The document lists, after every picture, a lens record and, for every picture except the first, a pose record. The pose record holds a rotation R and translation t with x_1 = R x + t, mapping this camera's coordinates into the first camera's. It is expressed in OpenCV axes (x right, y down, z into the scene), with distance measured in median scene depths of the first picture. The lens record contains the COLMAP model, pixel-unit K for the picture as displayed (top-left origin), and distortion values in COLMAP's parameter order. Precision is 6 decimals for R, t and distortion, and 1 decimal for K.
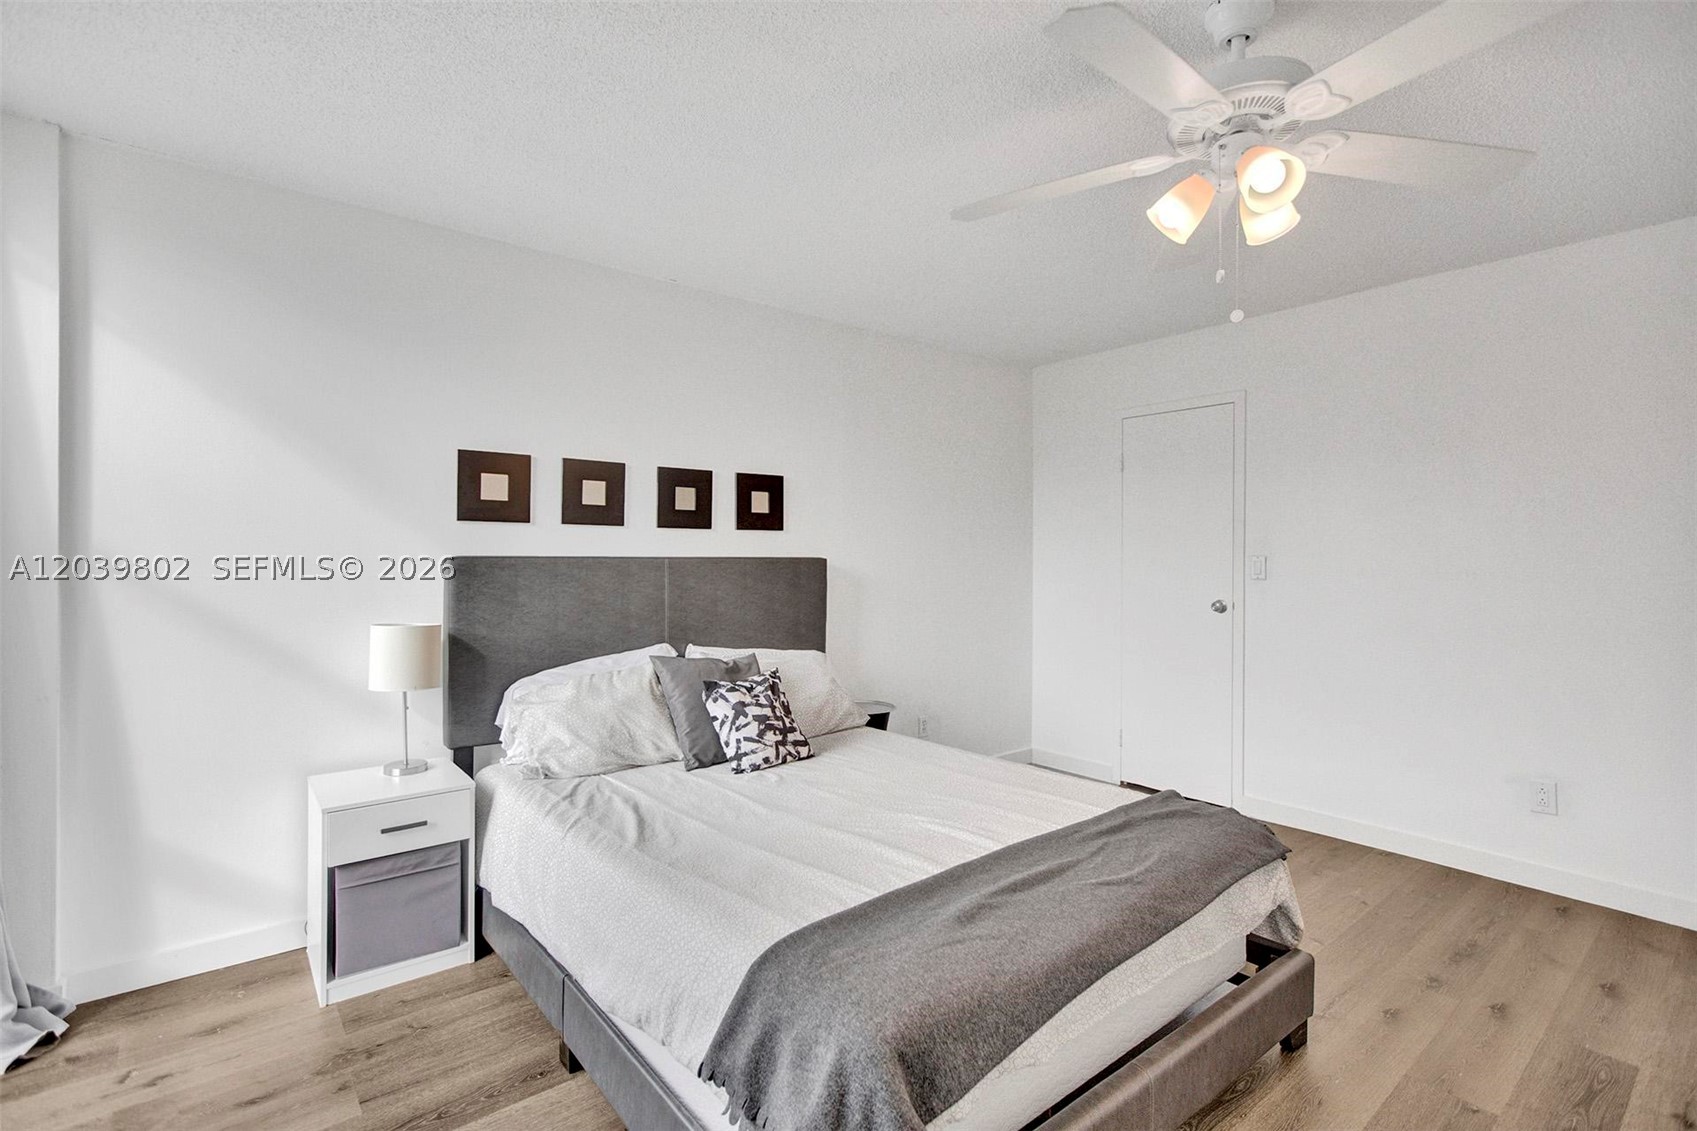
lens RADIAL K [[768.8, 0, 848.5], [0, 768.8, 565.5], [0, 0, 1]] dist [-0.032110, 0.000082]
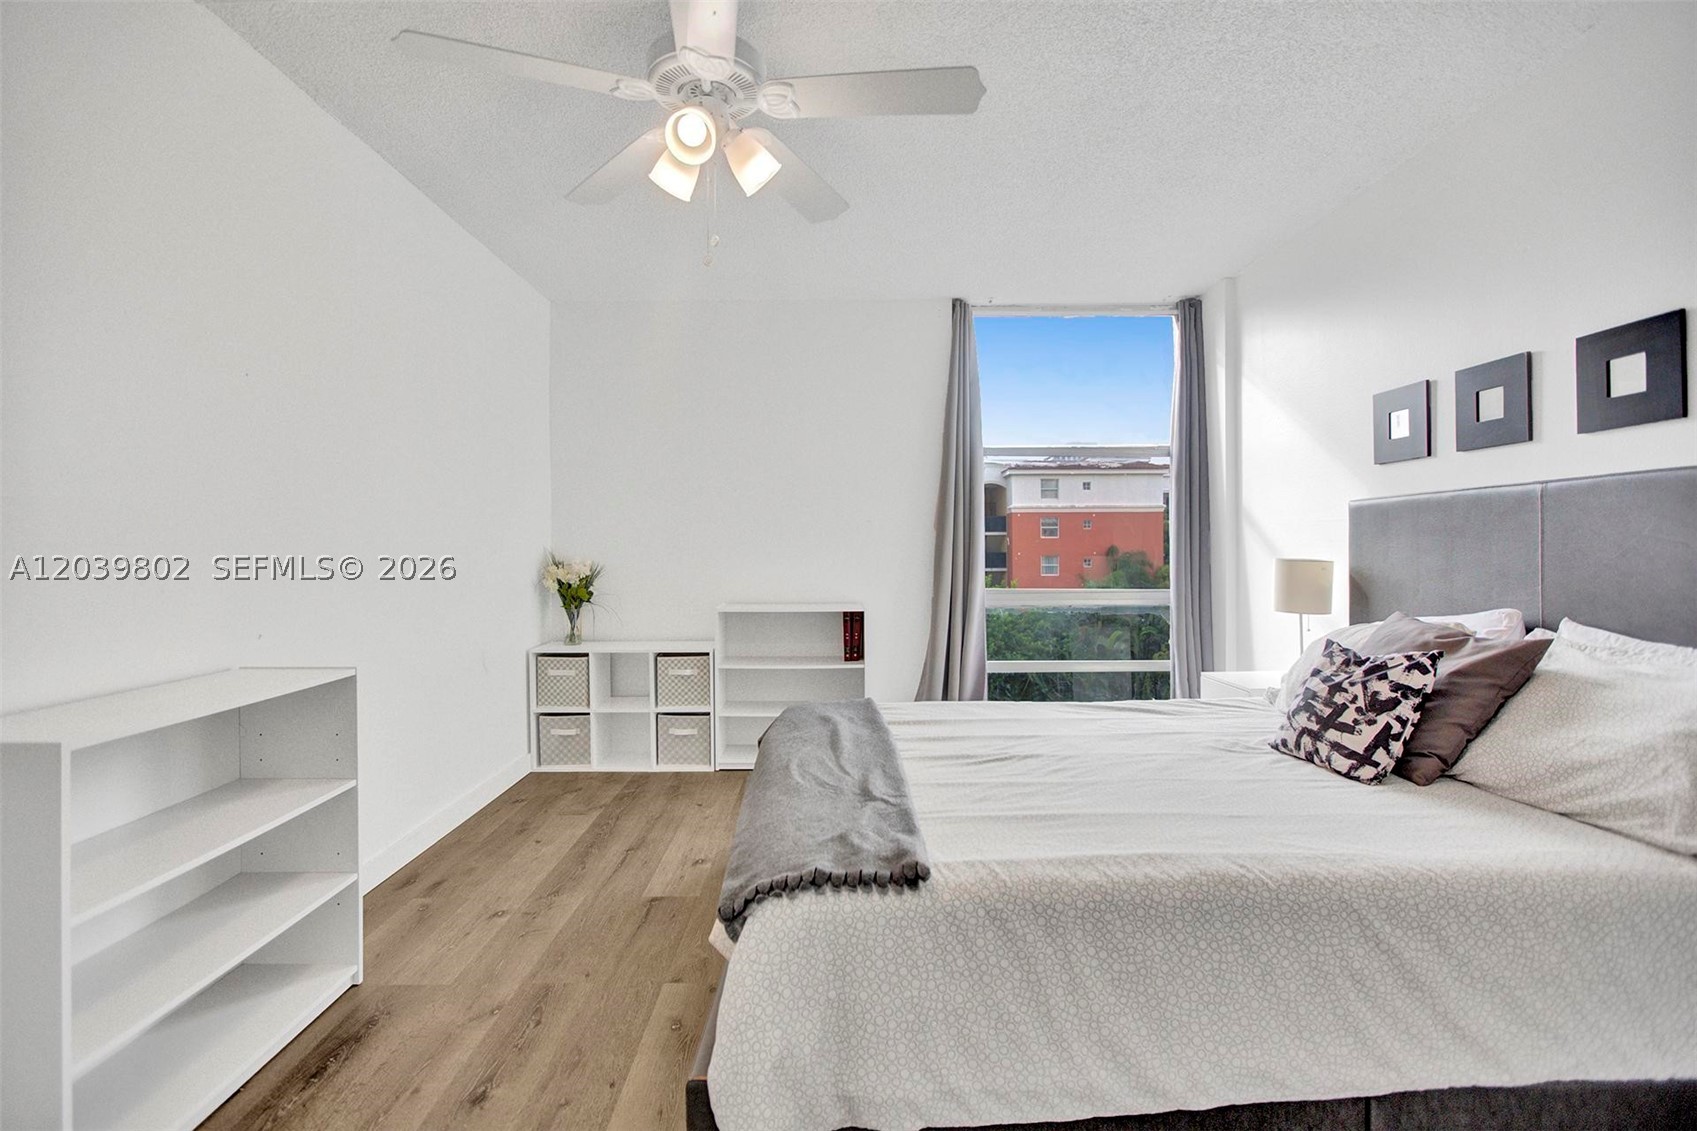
lens RADIAL K [[770.6, 0, 842.4], [0, 770.6, 554.4], [0, 0, 1]] dist [-0.005908, 0.005161]
pose [[-0.626516, 0.011759, -0.779319, 0.662758], [0.006266, 0.999930, 0.010051, 0.042444], [0.779383, 0.001414, -0.626546, 0.960038]]
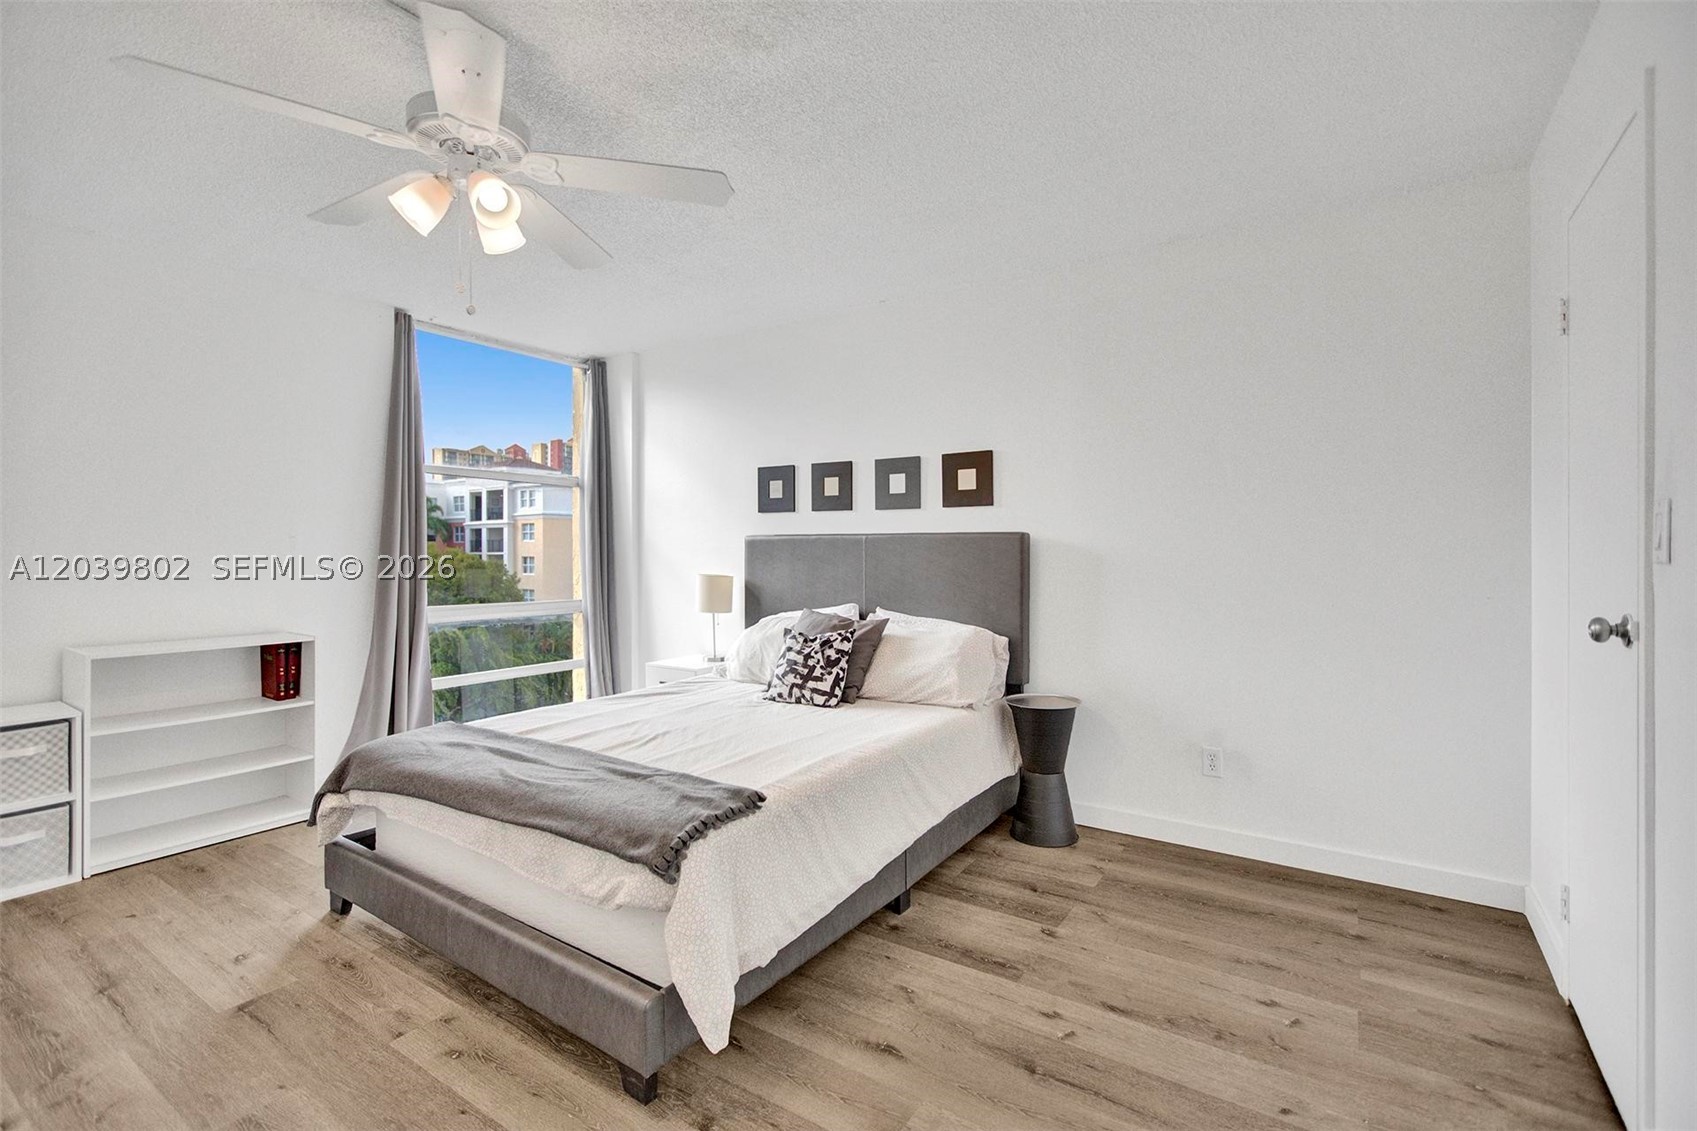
lens RADIAL K [[770.6, 0, 842.4], [0, 770.6, 554.4], [0, 0, 1]] dist [-0.005908, 0.005161]
pose [[0.294439, 0.009206, -0.955626, 0.942194], [-0.003428, 0.999957, 0.008577, 0.011665], [0.955664, 0.000750, 0.294458, 0.612346]]
